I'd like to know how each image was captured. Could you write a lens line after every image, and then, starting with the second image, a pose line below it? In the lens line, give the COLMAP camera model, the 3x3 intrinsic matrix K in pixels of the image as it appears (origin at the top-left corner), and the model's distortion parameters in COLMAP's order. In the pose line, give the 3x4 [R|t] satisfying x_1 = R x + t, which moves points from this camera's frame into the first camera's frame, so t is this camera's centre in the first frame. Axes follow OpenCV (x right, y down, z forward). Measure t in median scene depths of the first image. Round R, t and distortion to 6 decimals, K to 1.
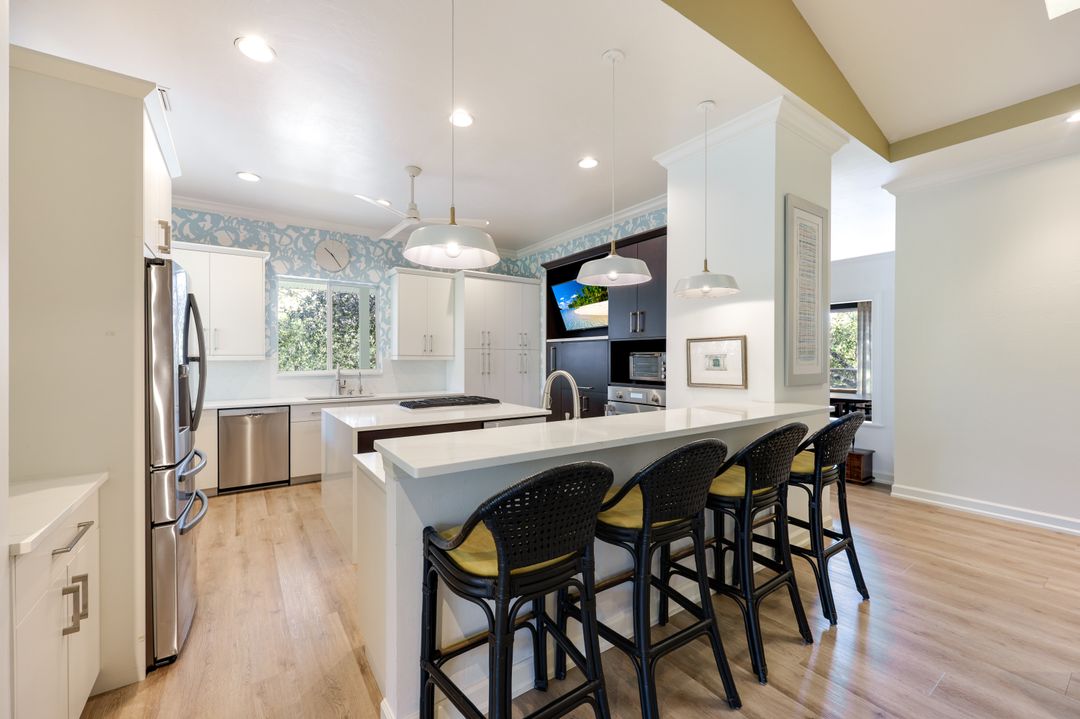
lens RADIAL K [[433.8, 0, 539.1], [0, 433.8, 360.3], [0, 0, 1]] dist [-0.000192, -0.000670]
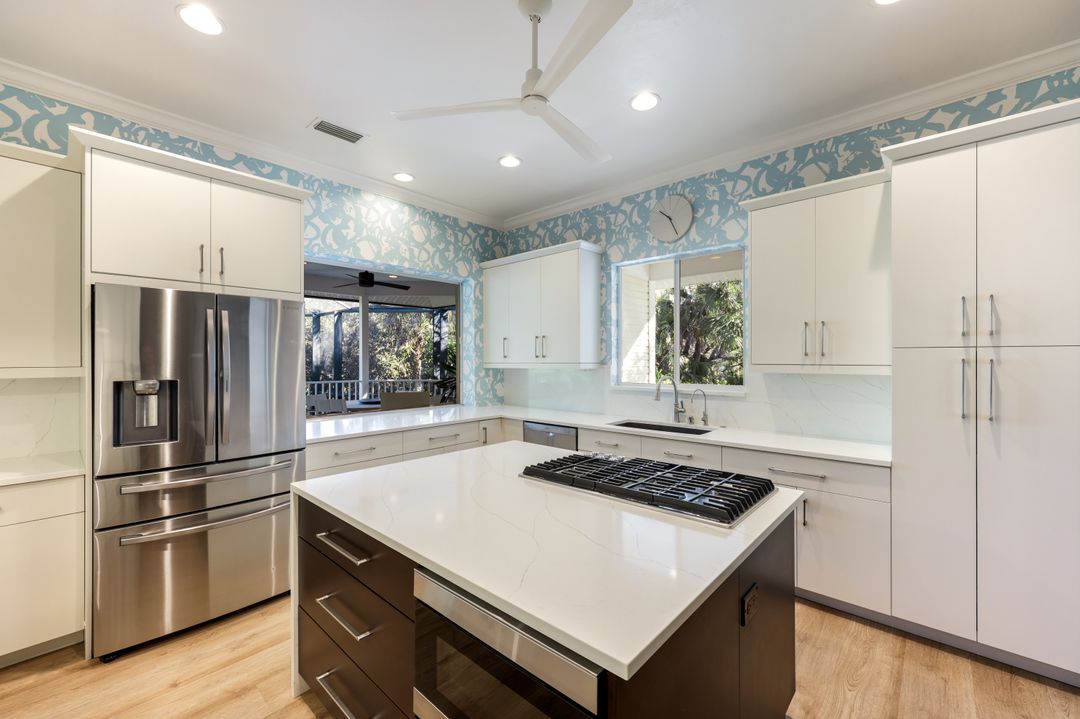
lens RADIAL K [[433.8, 0, 539.4], [0, 433.8, 358.9], [0, 0, 1]] dist [-0.000192, -0.000670]
pose [[0.220788, -0.000088, -0.975322, 0.154438], [-0.005014, 0.999987, -0.001225, -0.017318], [0.975309, 0.005161, 0.220784, 0.666322]]
